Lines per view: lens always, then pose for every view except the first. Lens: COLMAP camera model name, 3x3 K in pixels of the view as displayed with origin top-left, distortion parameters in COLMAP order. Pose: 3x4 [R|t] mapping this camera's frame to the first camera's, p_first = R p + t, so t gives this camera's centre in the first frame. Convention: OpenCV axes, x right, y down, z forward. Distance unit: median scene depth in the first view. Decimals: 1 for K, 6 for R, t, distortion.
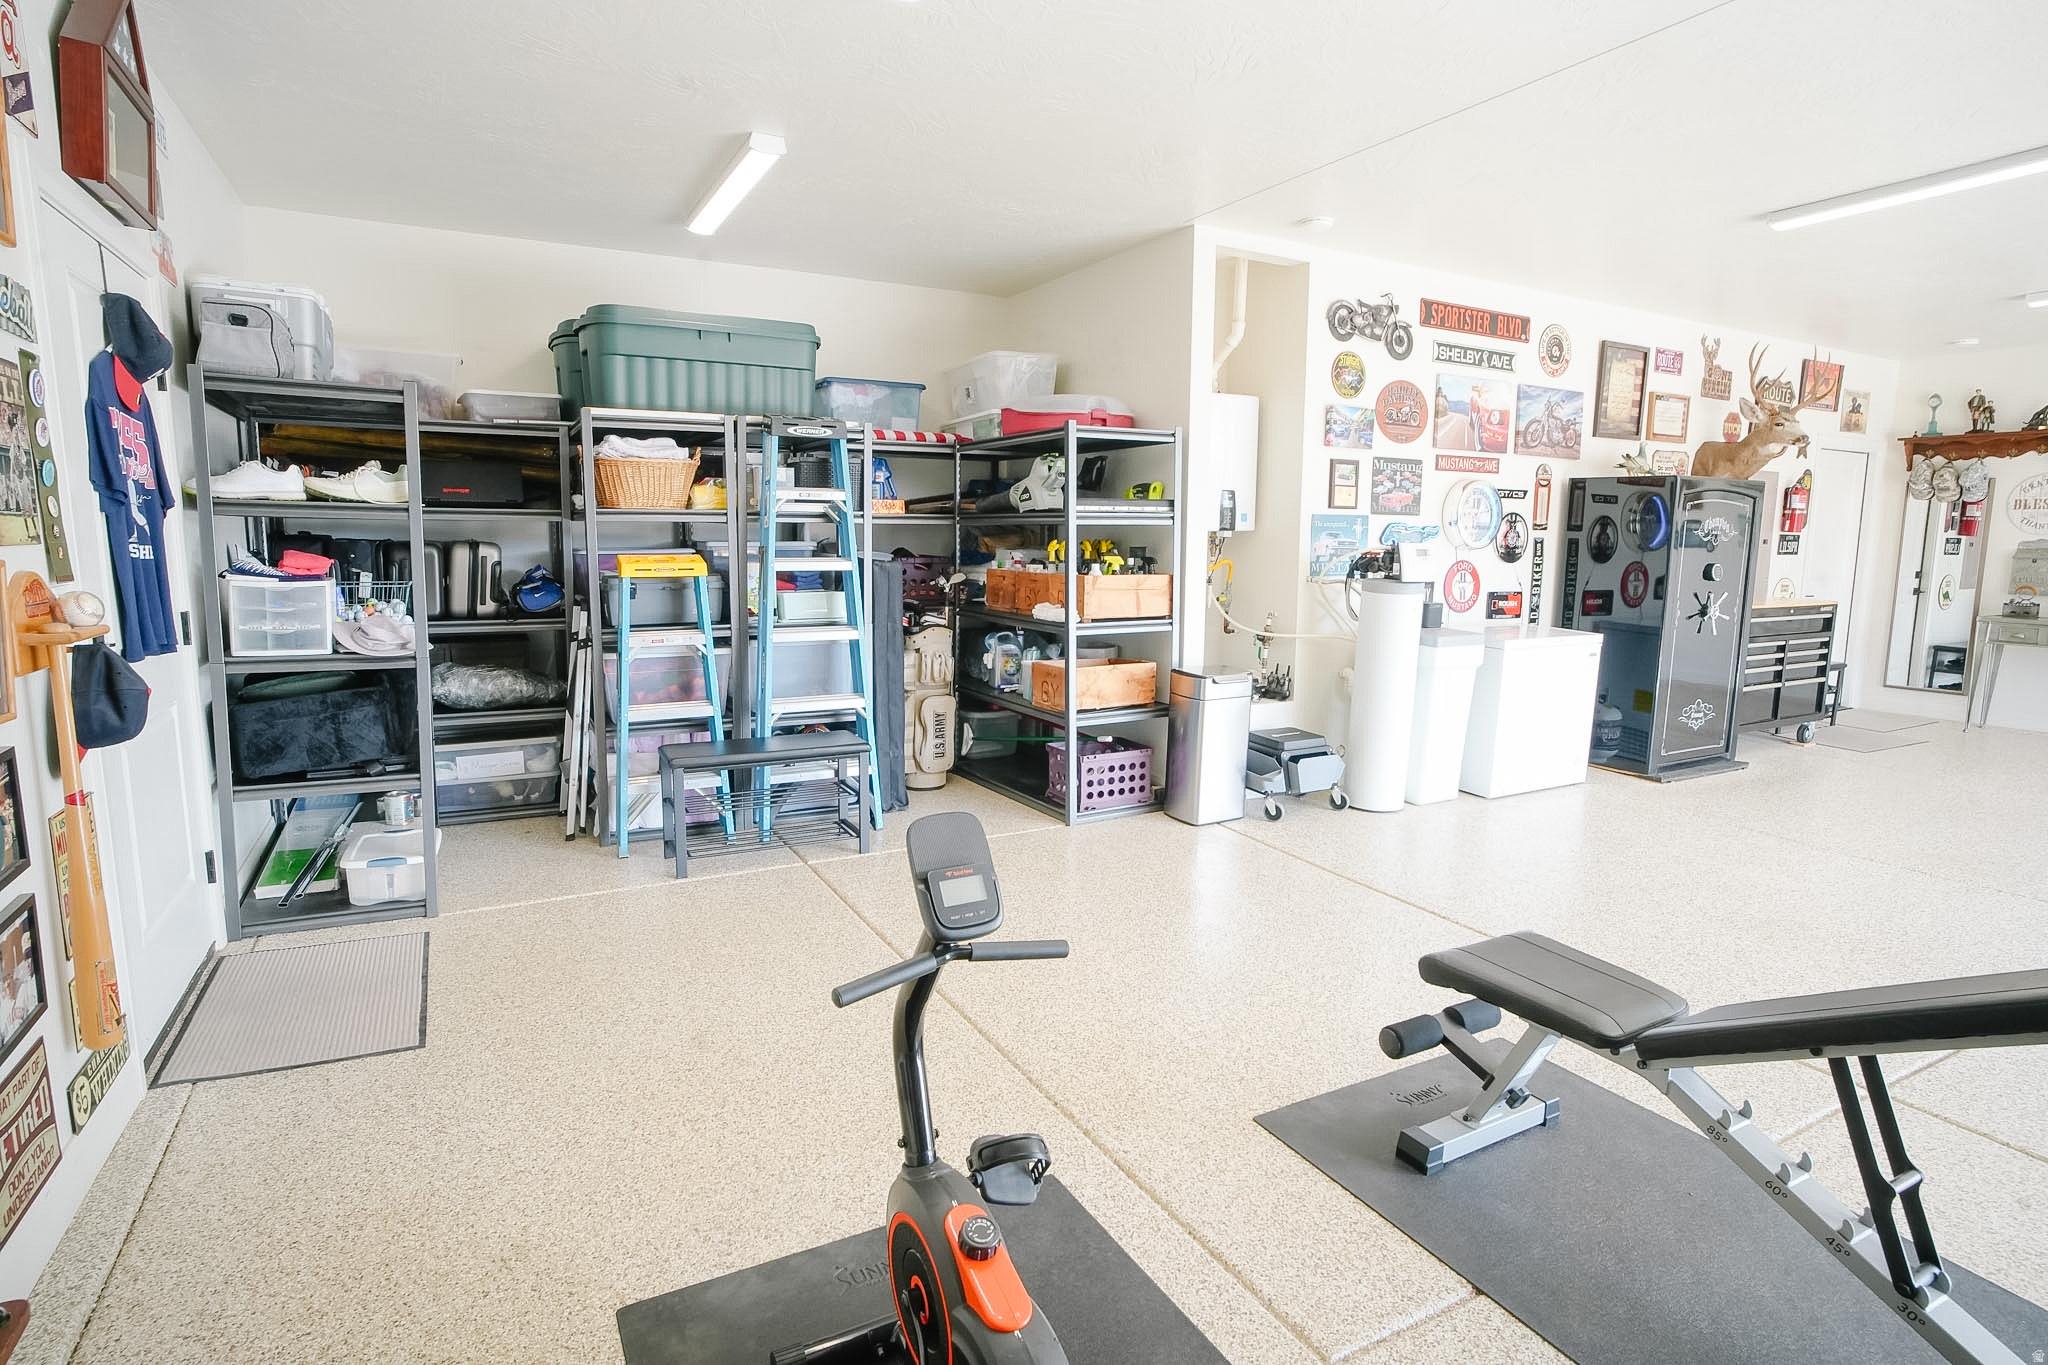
lens RADIAL K [[1063.5, 0, 1019.2], [0, 1063.5, 682.7], [0, 0, 1]] dist [-0.039912, 0.019134]
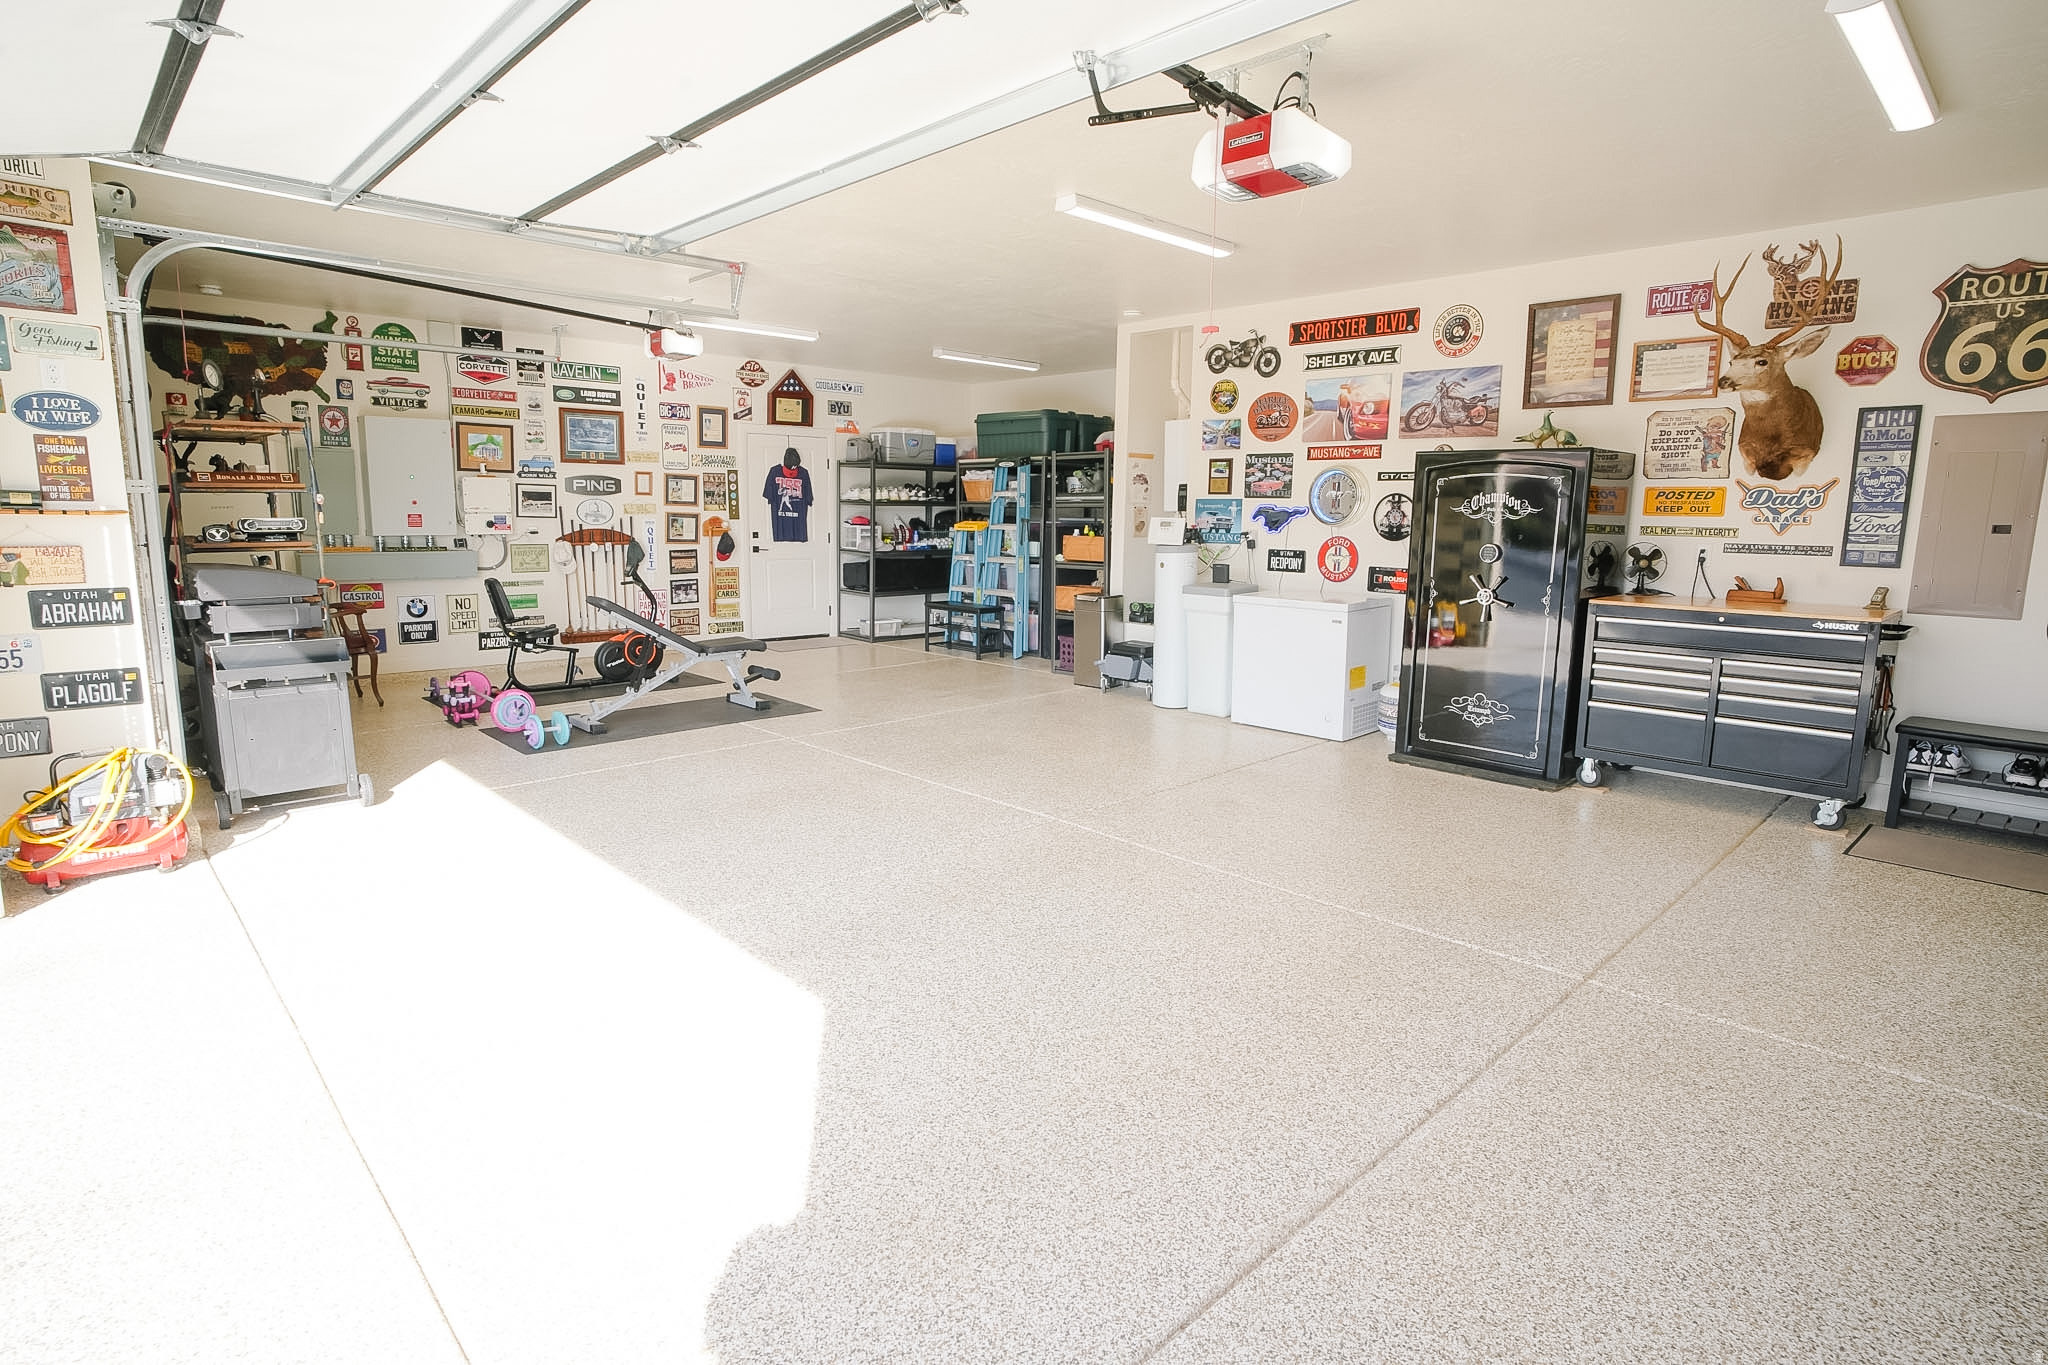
lens RADIAL K [[1063.5, 0, 1019.0], [0, 1063.5, 678.1], [0, 0, 1]] dist [-0.039912, 0.019134]
pose [[0.258900, 0.142507, -0.955334, 1.538294], [-0.148790, 0.983135, 0.106331, -0.037659], [0.954375, 0.114615, 0.275738, 0.393029]]
